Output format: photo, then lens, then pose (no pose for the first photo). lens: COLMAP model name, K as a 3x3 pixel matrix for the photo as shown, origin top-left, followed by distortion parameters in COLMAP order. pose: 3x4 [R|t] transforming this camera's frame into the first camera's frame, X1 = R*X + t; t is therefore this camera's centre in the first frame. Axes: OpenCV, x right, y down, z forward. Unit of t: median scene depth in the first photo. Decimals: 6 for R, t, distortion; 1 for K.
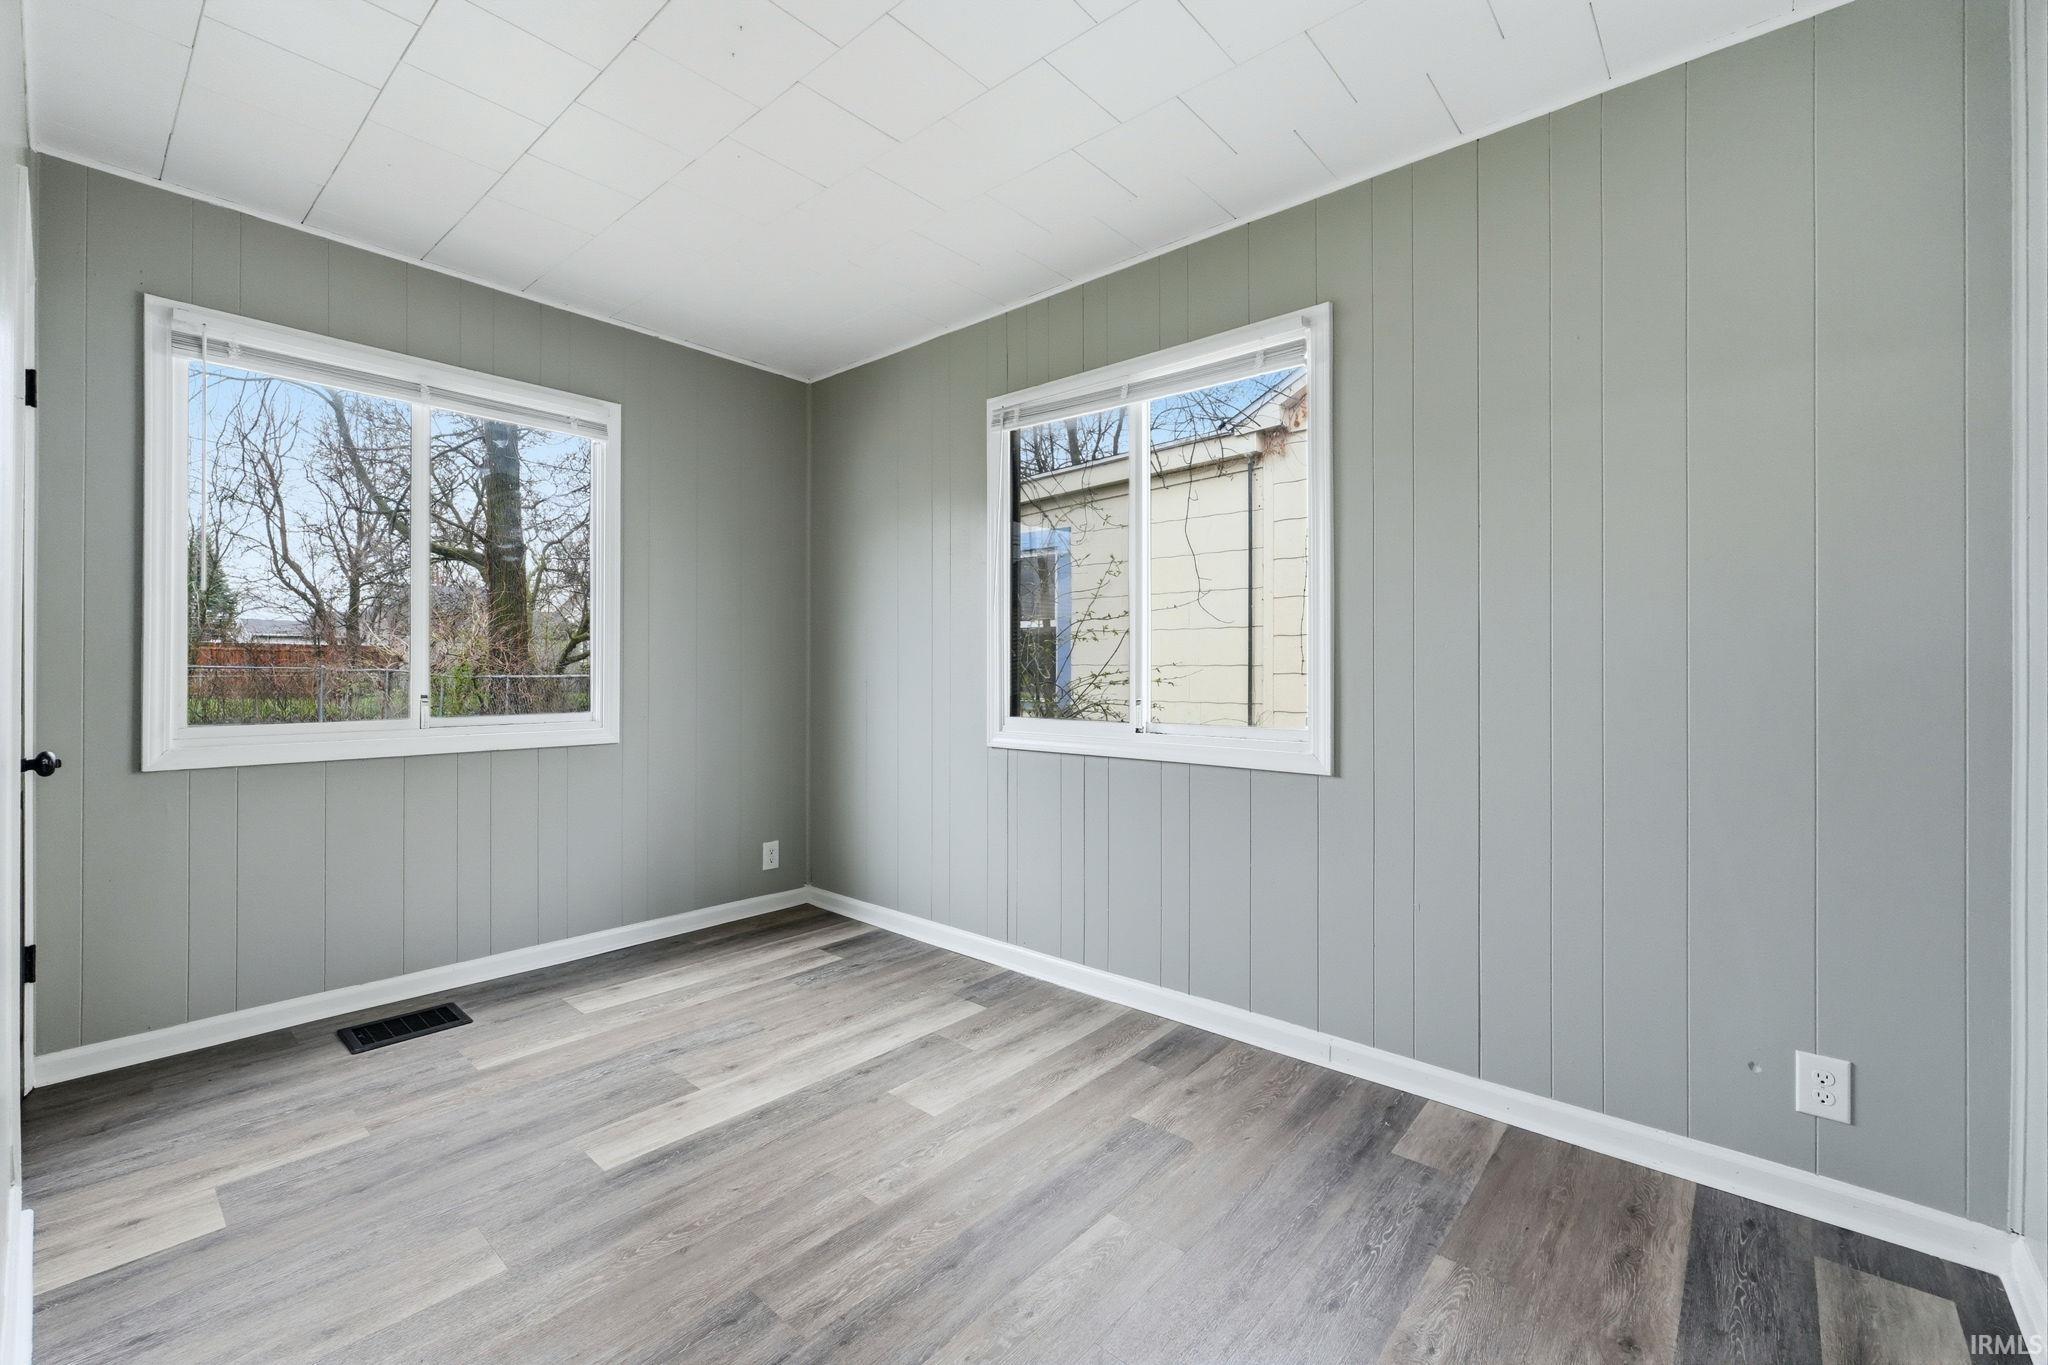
lens RADIAL K [[872.0, 0, 1021.2], [0, 872.0, 665.0], [0, 0, 1]] dist [-0.001561, 0.000490]
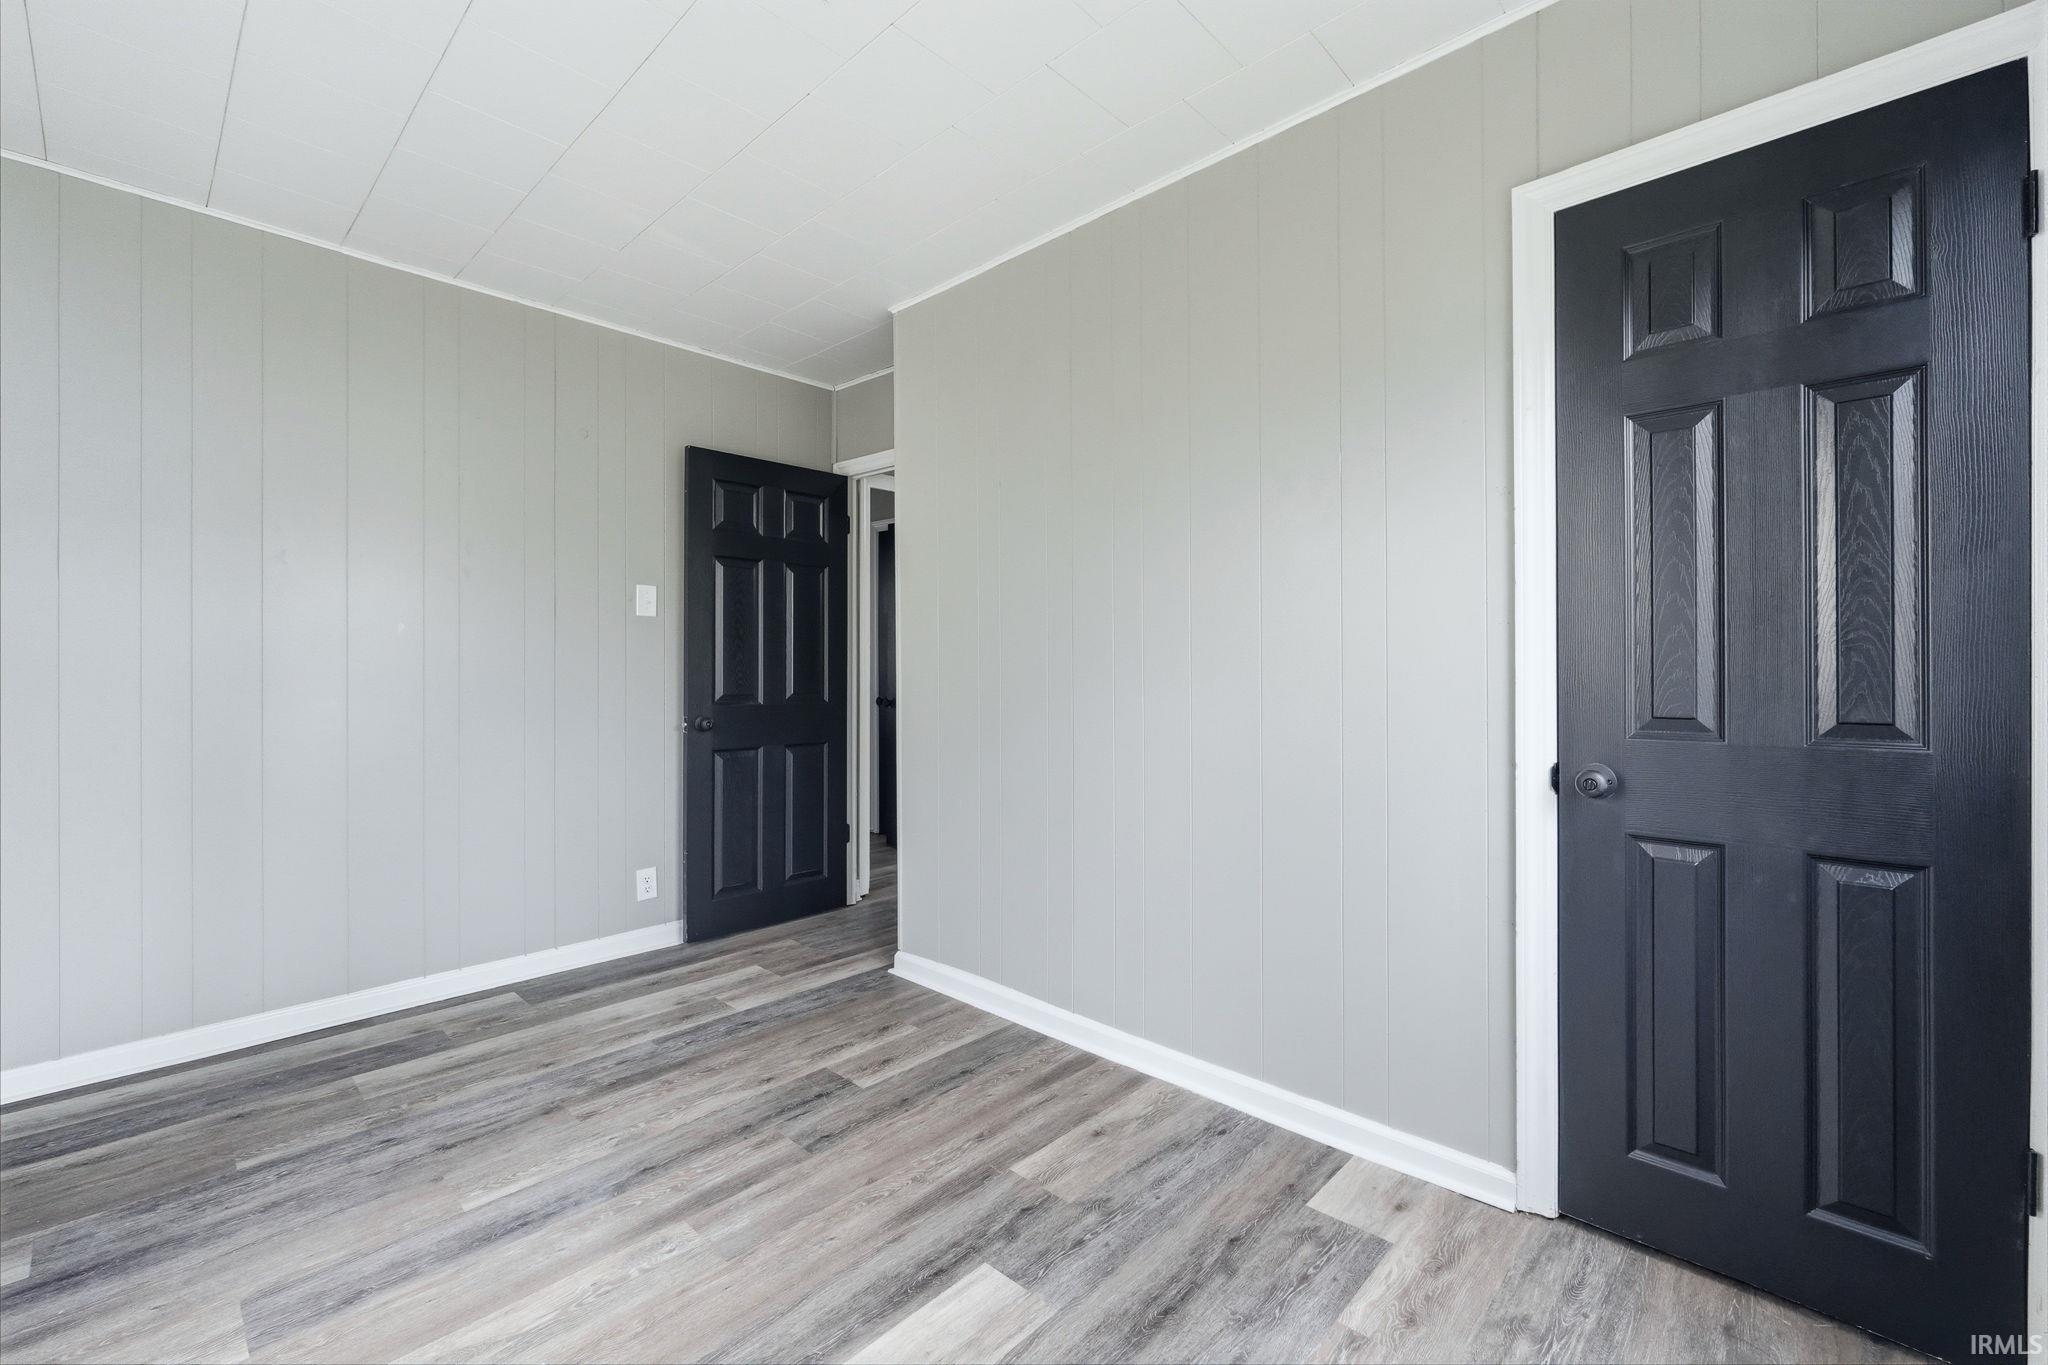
lens RADIAL K [[872.0, 0, 1021.2], [0, 872.0, 665.0], [0, 0, 1]] dist [-0.001561, 0.000490]
pose [[-0.999187, -0.002530, 0.040233, -0.590686], [-0.002826, 0.999969, -0.007296, -0.000421], [-0.040213, -0.007404, -0.999164, 2.009952]]
